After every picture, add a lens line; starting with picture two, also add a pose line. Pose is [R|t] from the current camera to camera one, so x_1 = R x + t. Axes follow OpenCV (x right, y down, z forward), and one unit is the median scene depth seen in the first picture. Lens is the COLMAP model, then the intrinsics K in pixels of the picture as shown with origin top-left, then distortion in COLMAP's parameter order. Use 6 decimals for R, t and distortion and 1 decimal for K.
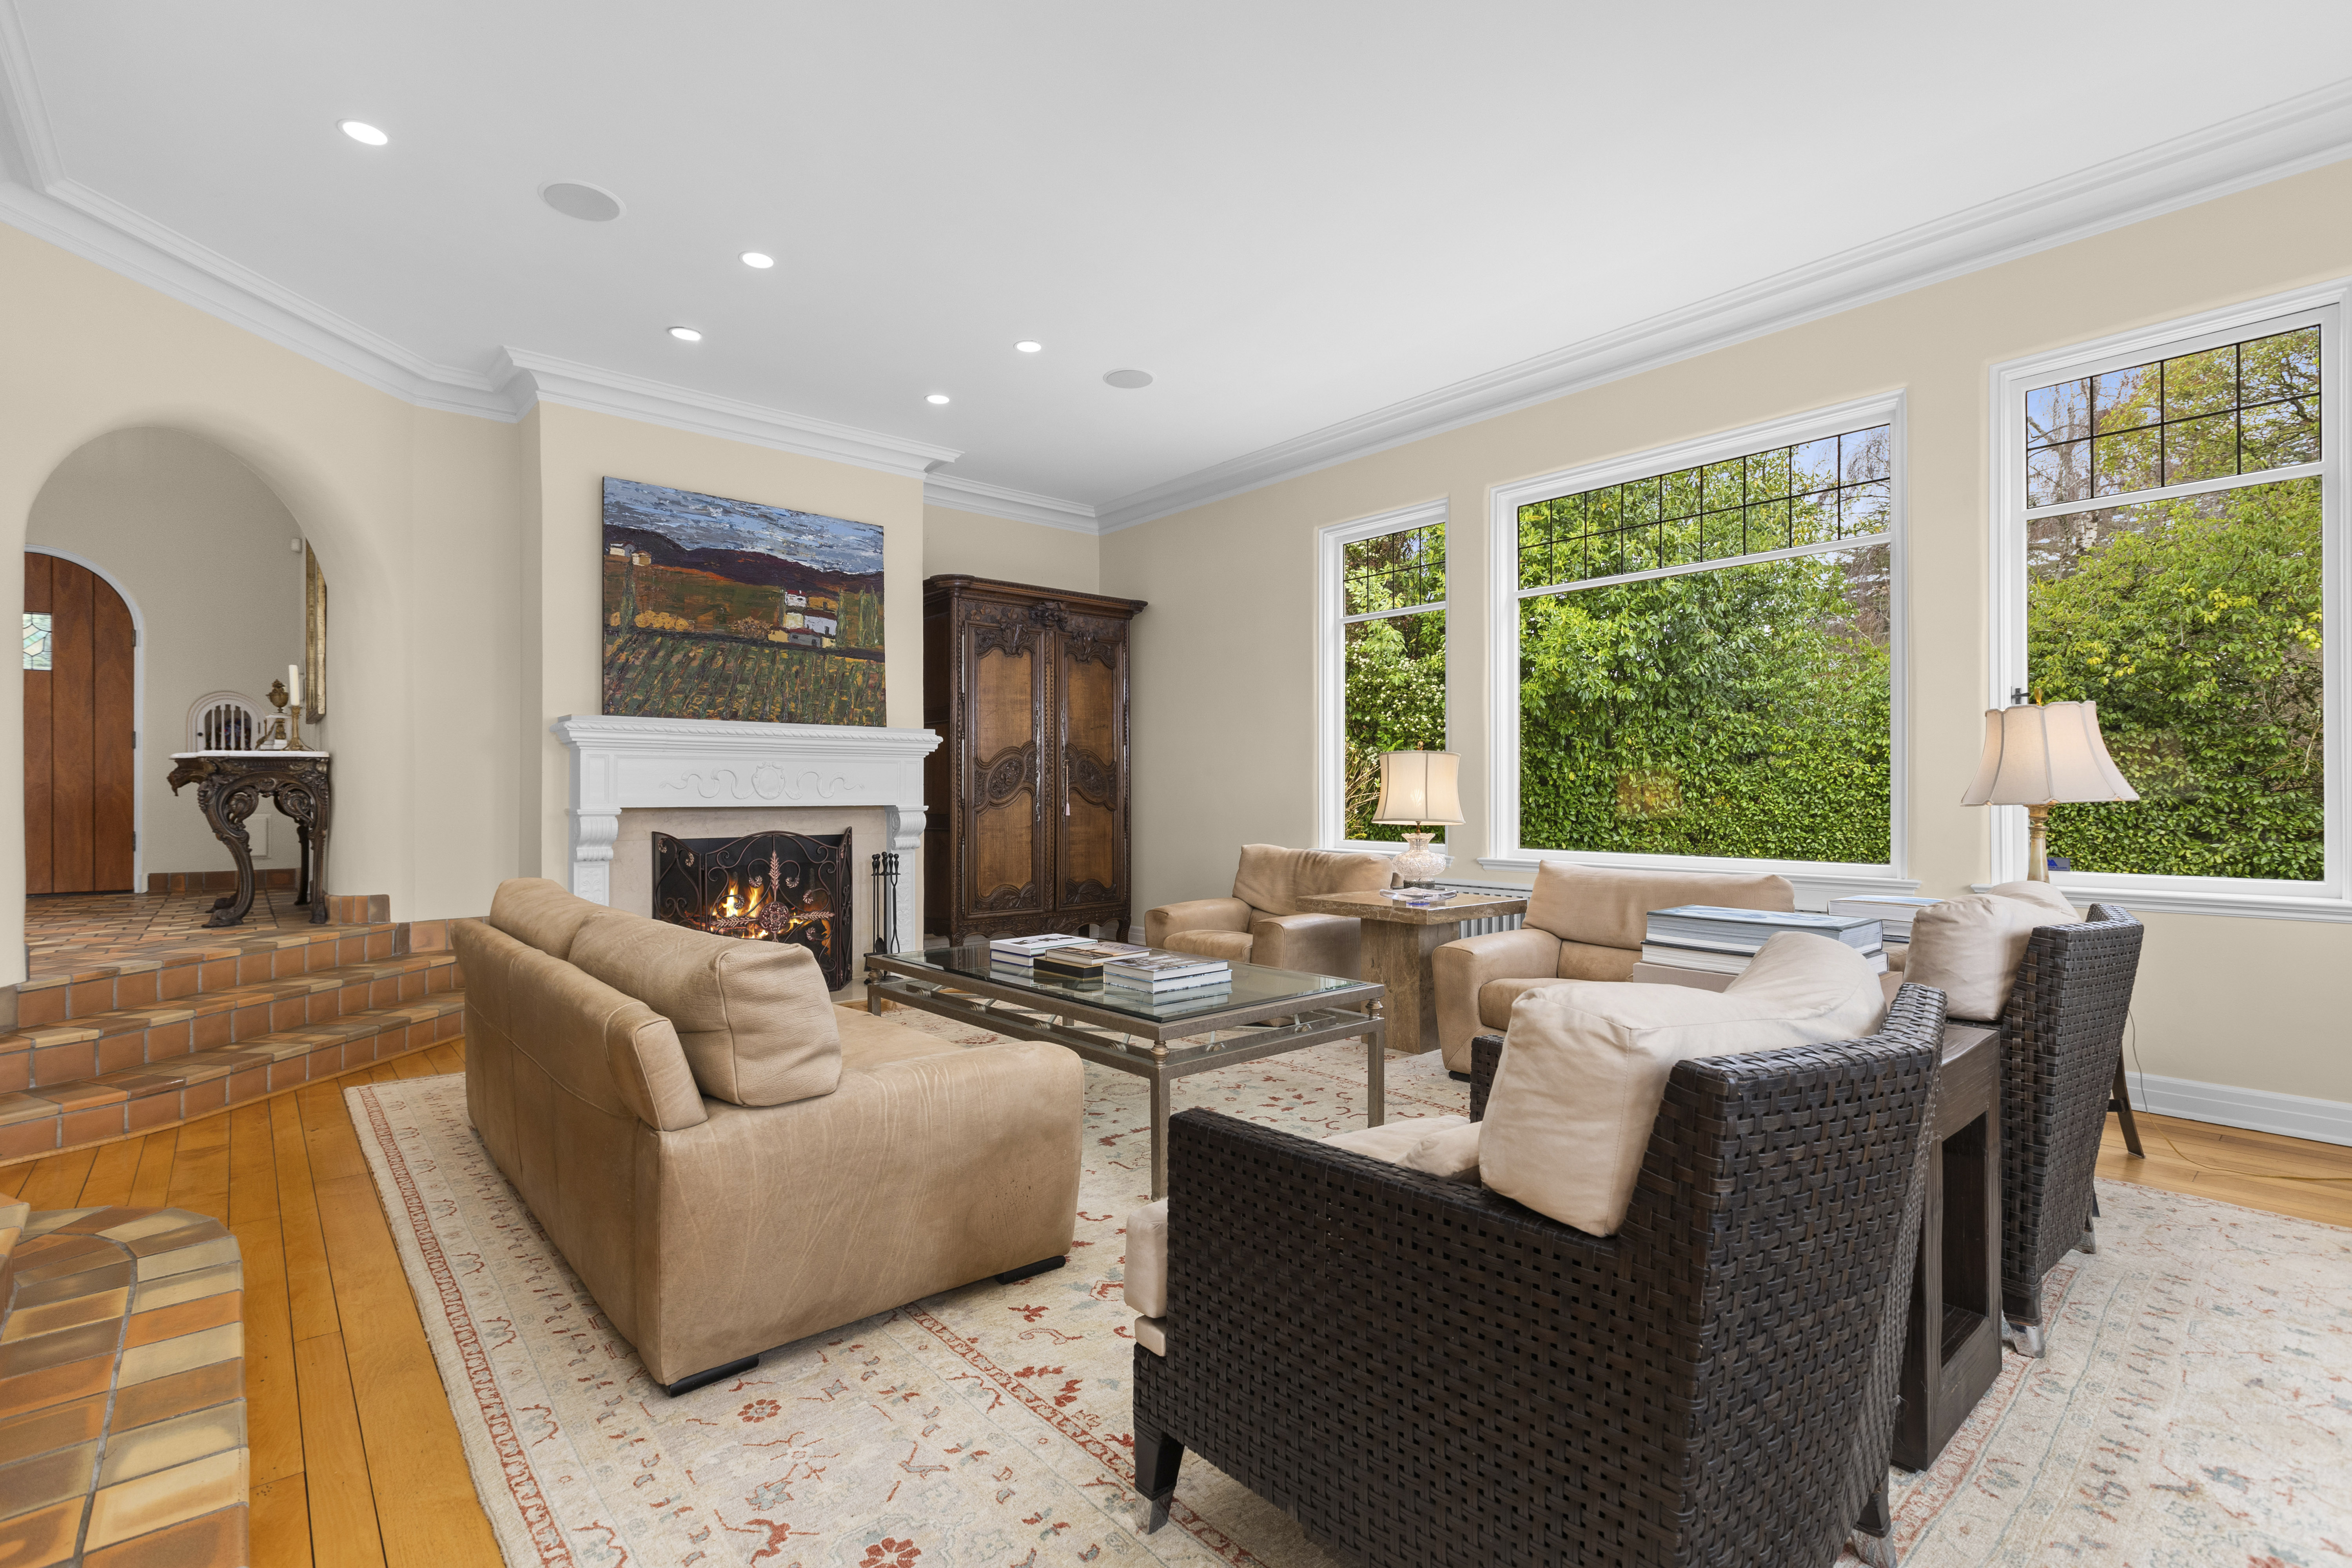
lens RADIAL K [[1065.1, 0, 1171.2], [0, 1065.1, 792.2], [0, 0, 1]] dist [-0.003376, 0.000678]
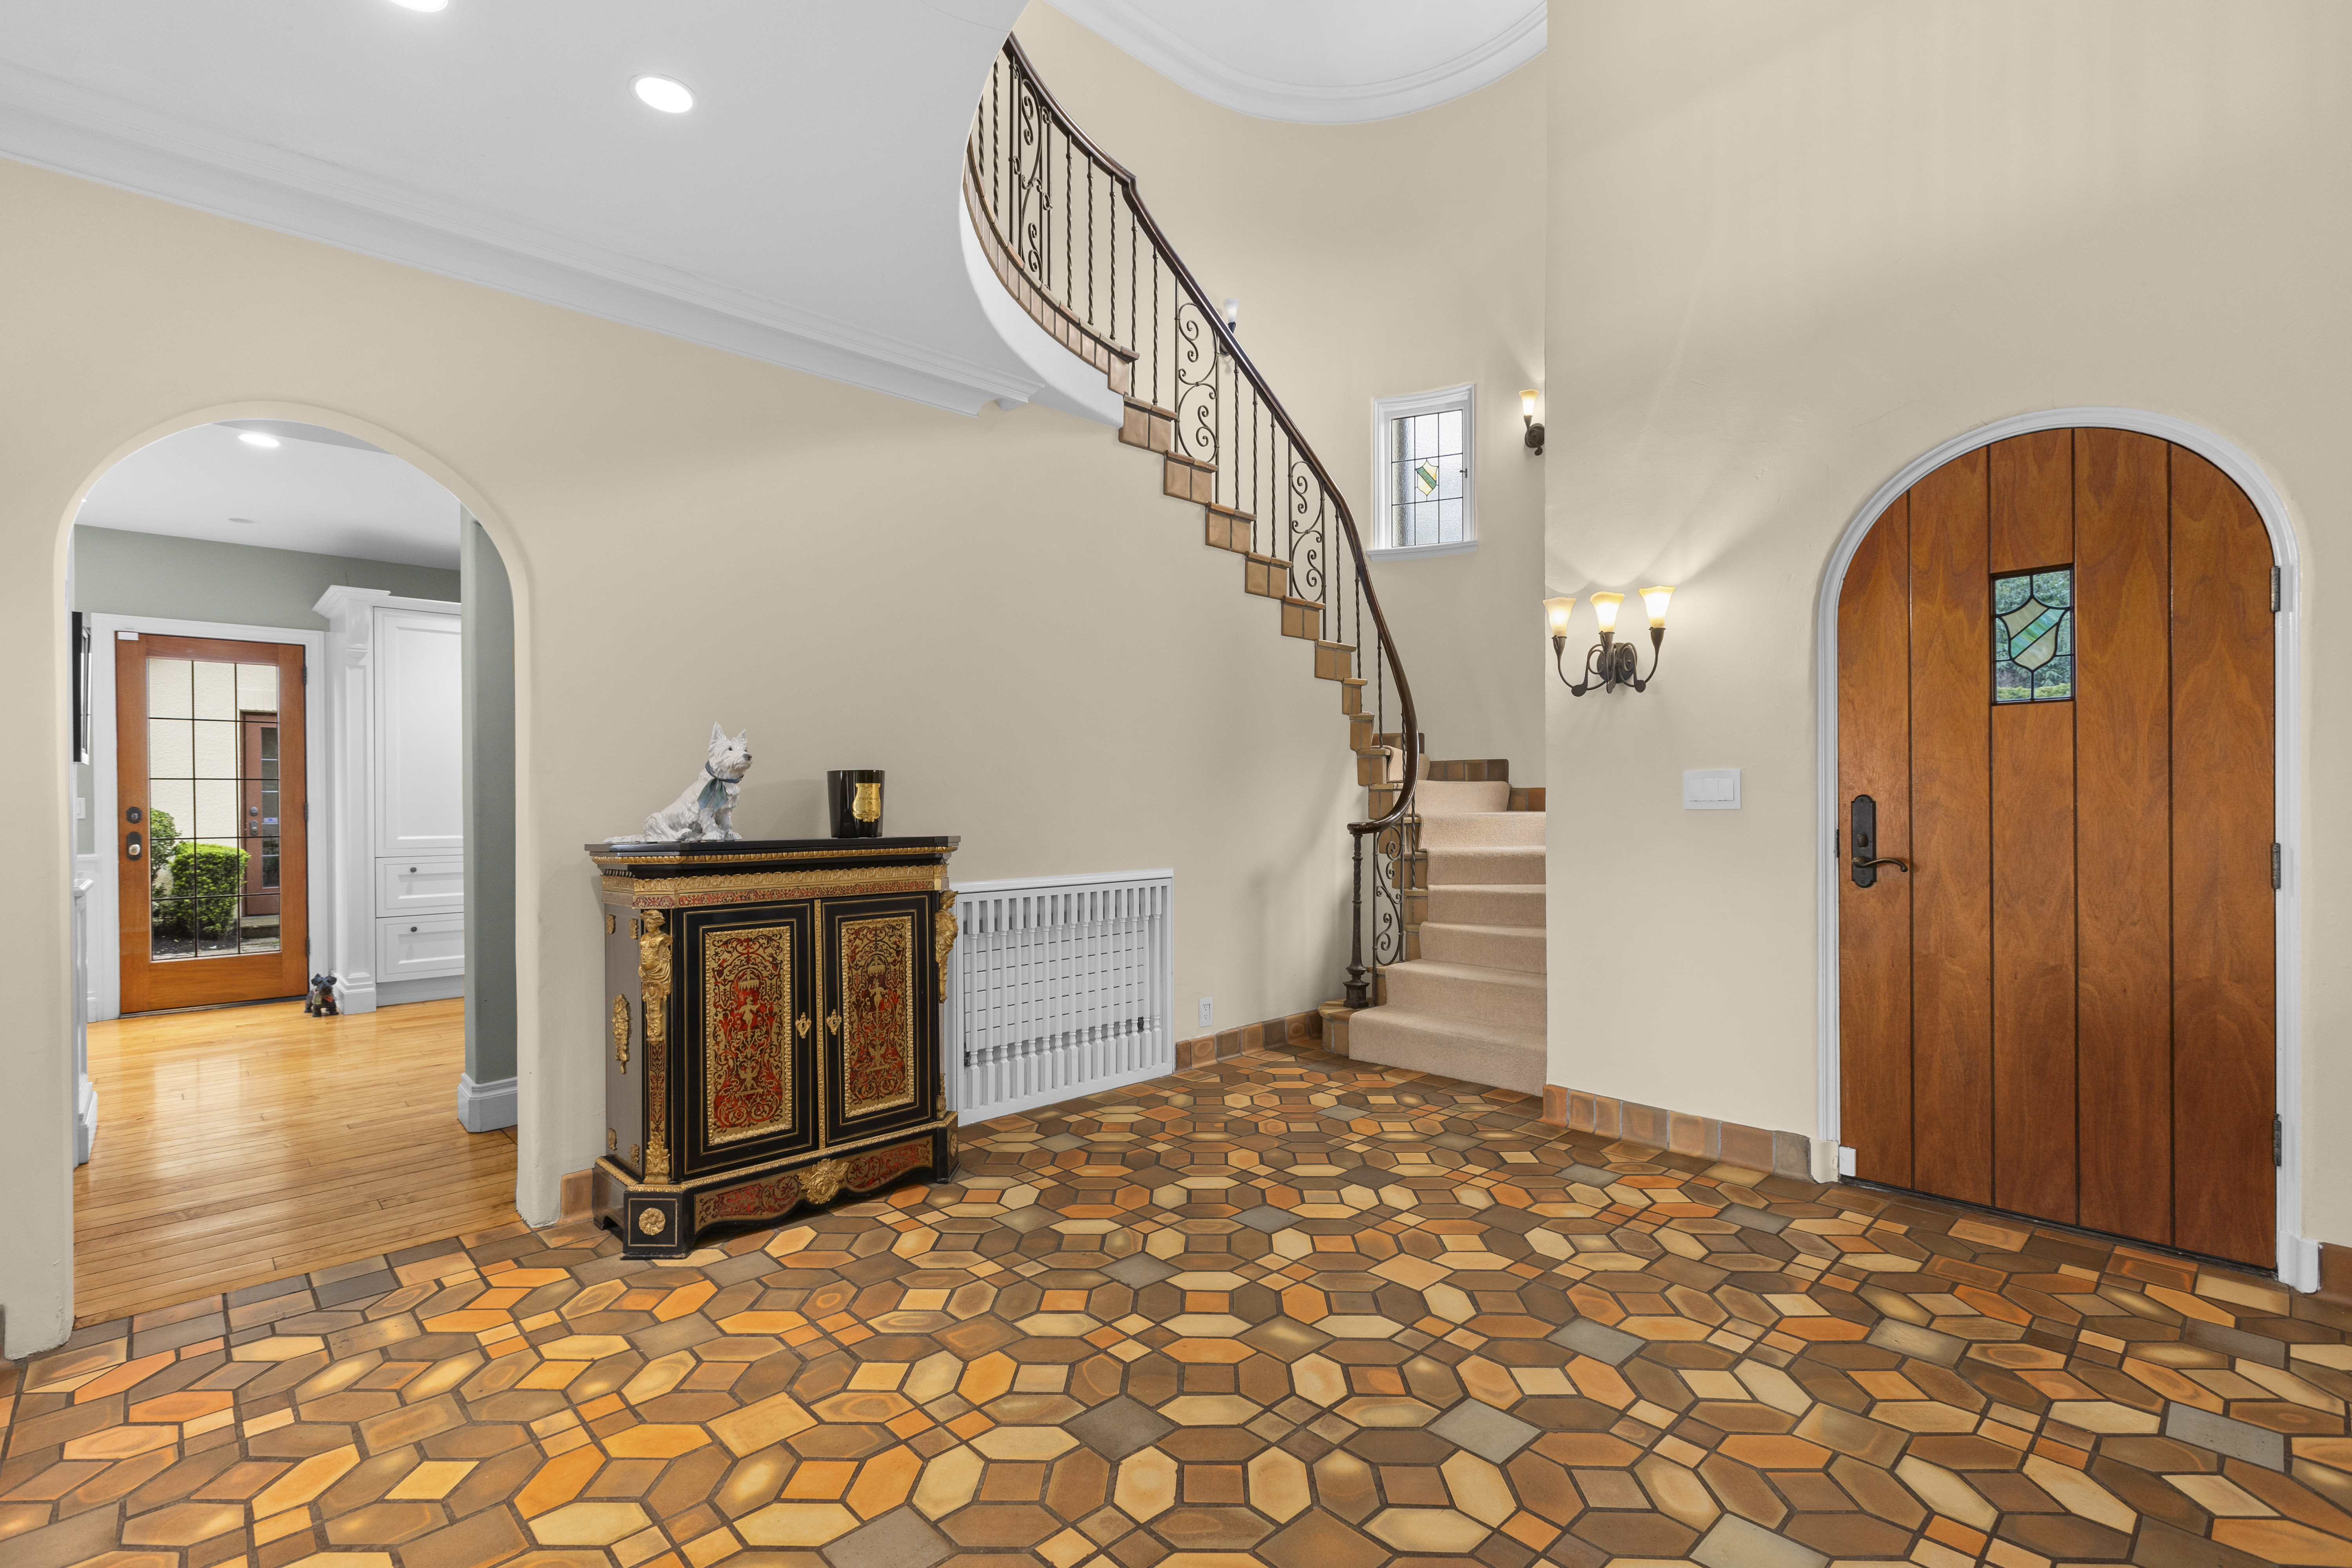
lens RADIAL K [[1065.1, 0, 1183.0], [0, 1065.1, 794.8], [0, 0, 1]] dist [-0.003376, 0.000678]
pose [[0.046889, 0.002205, -0.998898, -0.637679], [0.007311, 0.999970, 0.002551, -0.079171], [0.998873, -0.007423, 0.046872, 0.615472]]
